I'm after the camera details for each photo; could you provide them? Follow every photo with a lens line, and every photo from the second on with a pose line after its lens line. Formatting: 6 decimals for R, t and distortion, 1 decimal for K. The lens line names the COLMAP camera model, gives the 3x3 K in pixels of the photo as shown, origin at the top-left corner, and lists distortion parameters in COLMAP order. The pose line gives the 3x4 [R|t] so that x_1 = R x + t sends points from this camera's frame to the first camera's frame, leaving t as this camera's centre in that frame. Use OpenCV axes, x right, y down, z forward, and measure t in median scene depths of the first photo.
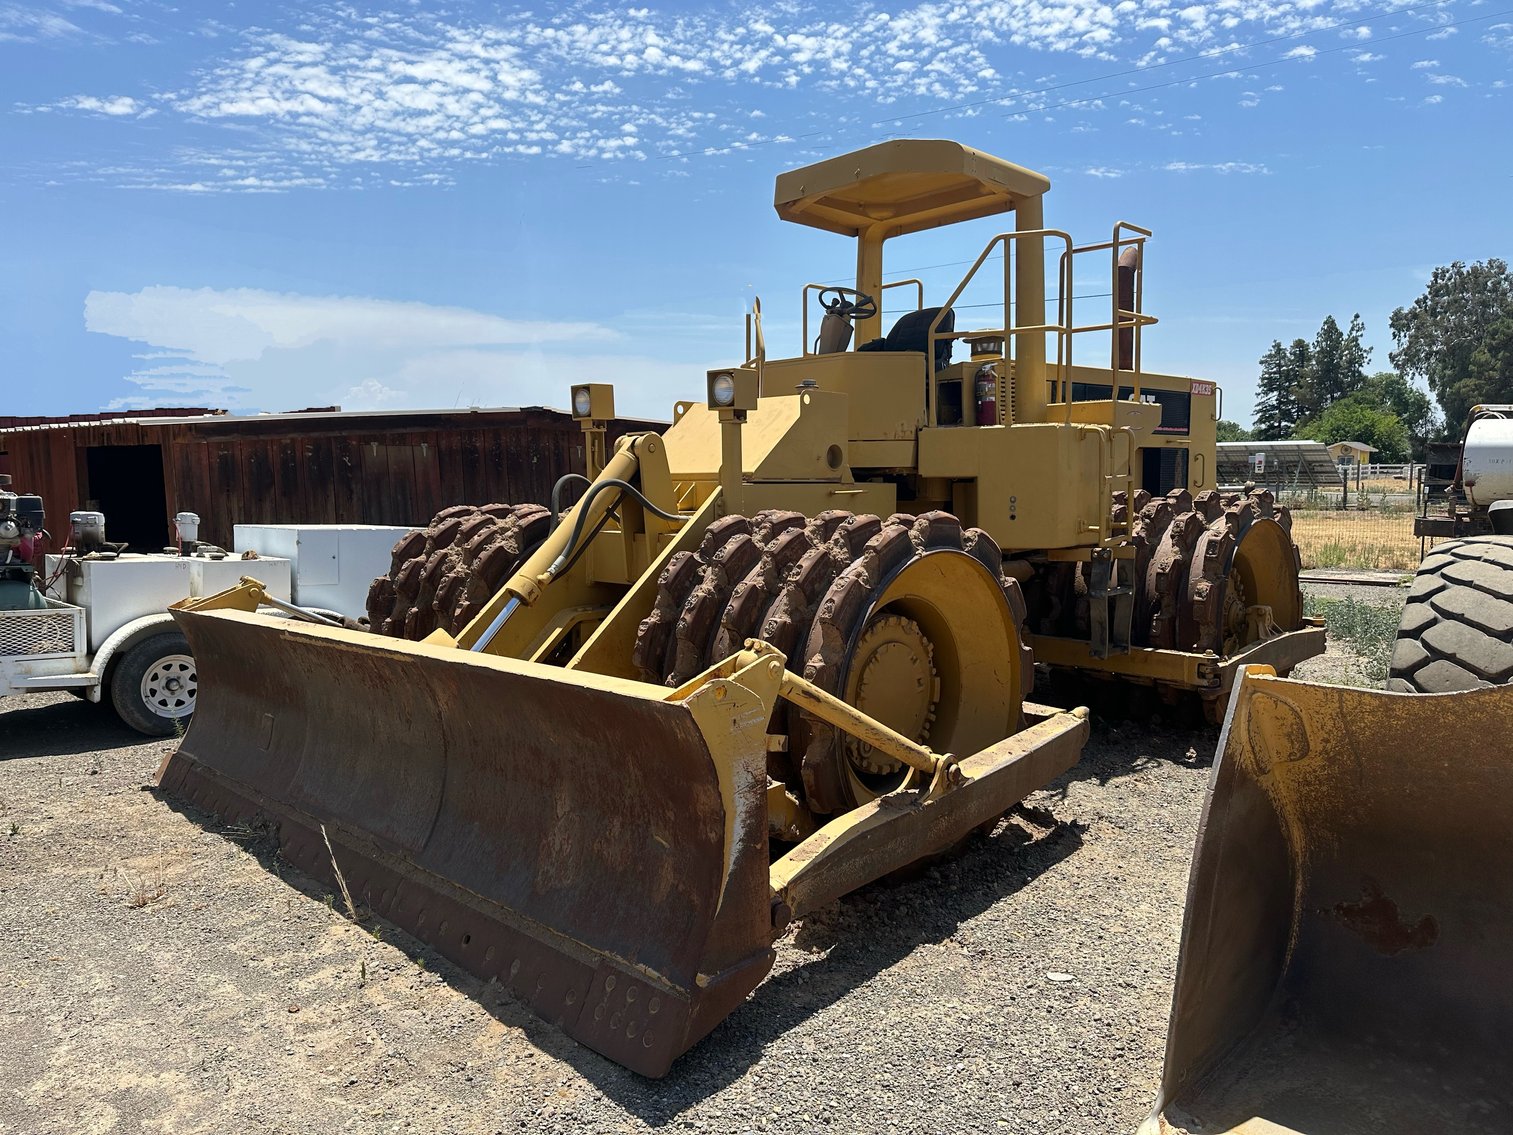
lens RADIAL K [[1056.6, 0, 759.7], [0, 1056.6, 575.7], [0, 0, 1]] dist [0.057179, -0.075193]
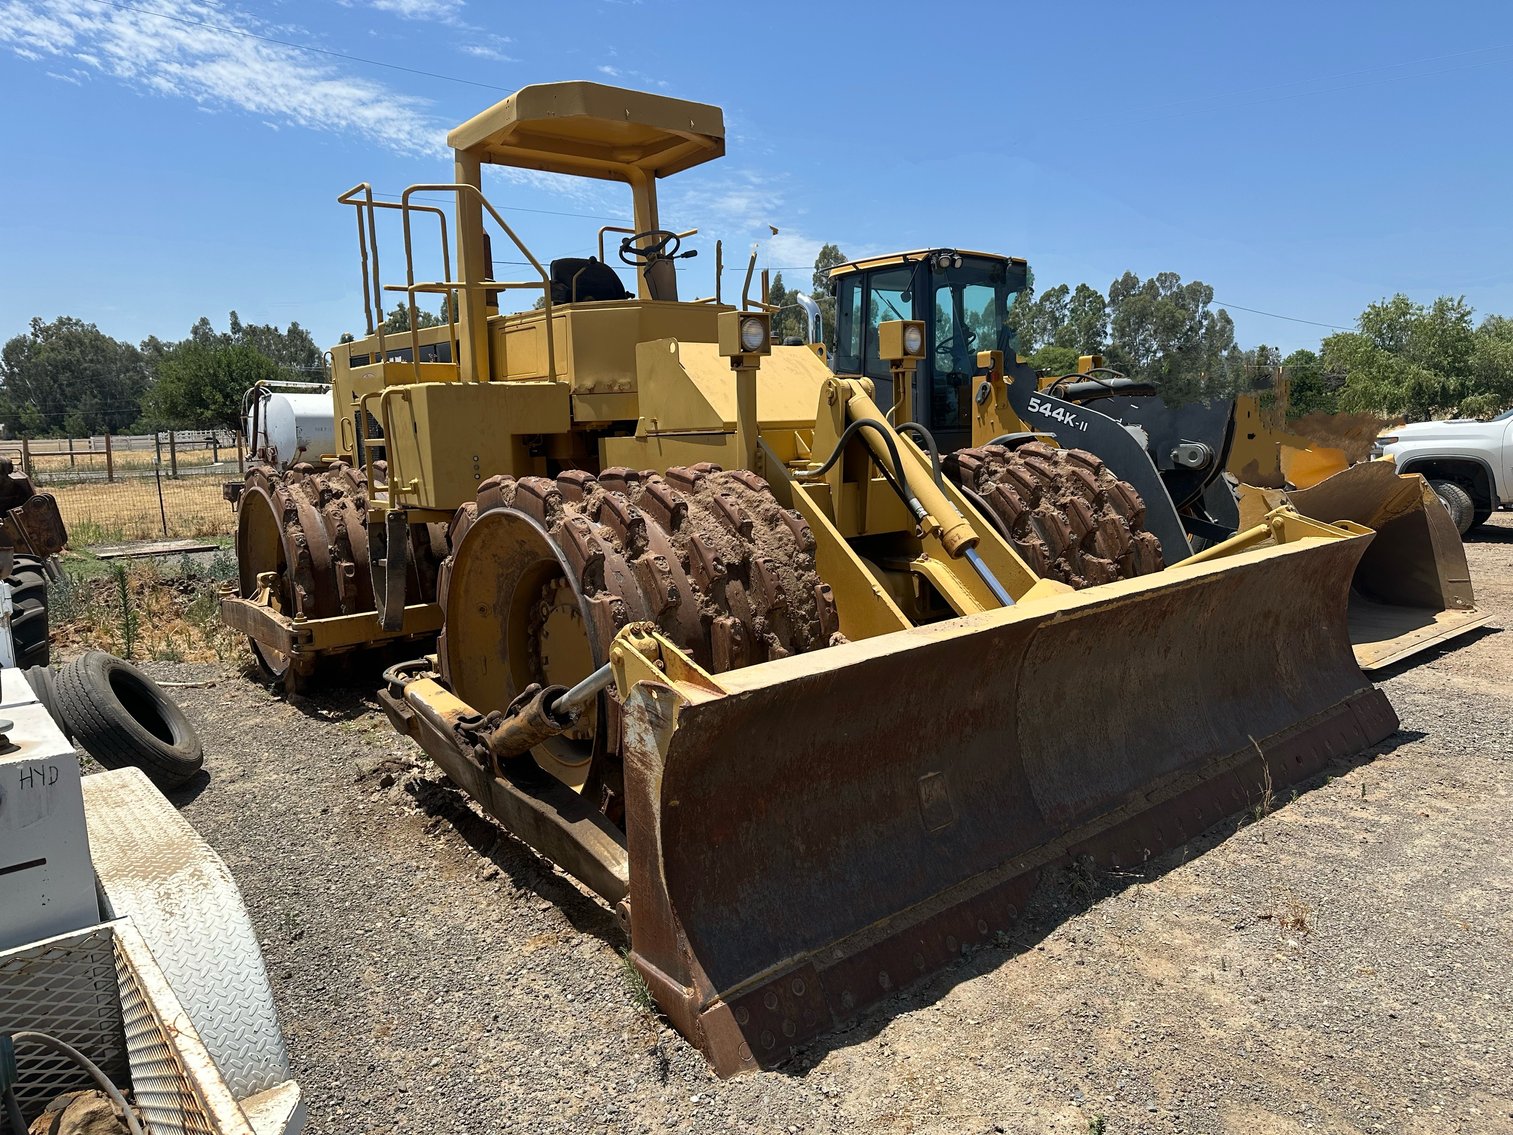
lens RADIAL K [[1056.6, 0, 759.7], [0, 1056.6, 575.7], [0, 0, 1]] dist [0.057179, -0.075193]
pose [[0.086584, -0.118531, 0.989168, -1.491714], [0.122204, 0.986662, 0.107534, -0.094685], [-0.988721, 0.111569, 0.099914, 1.399666]]
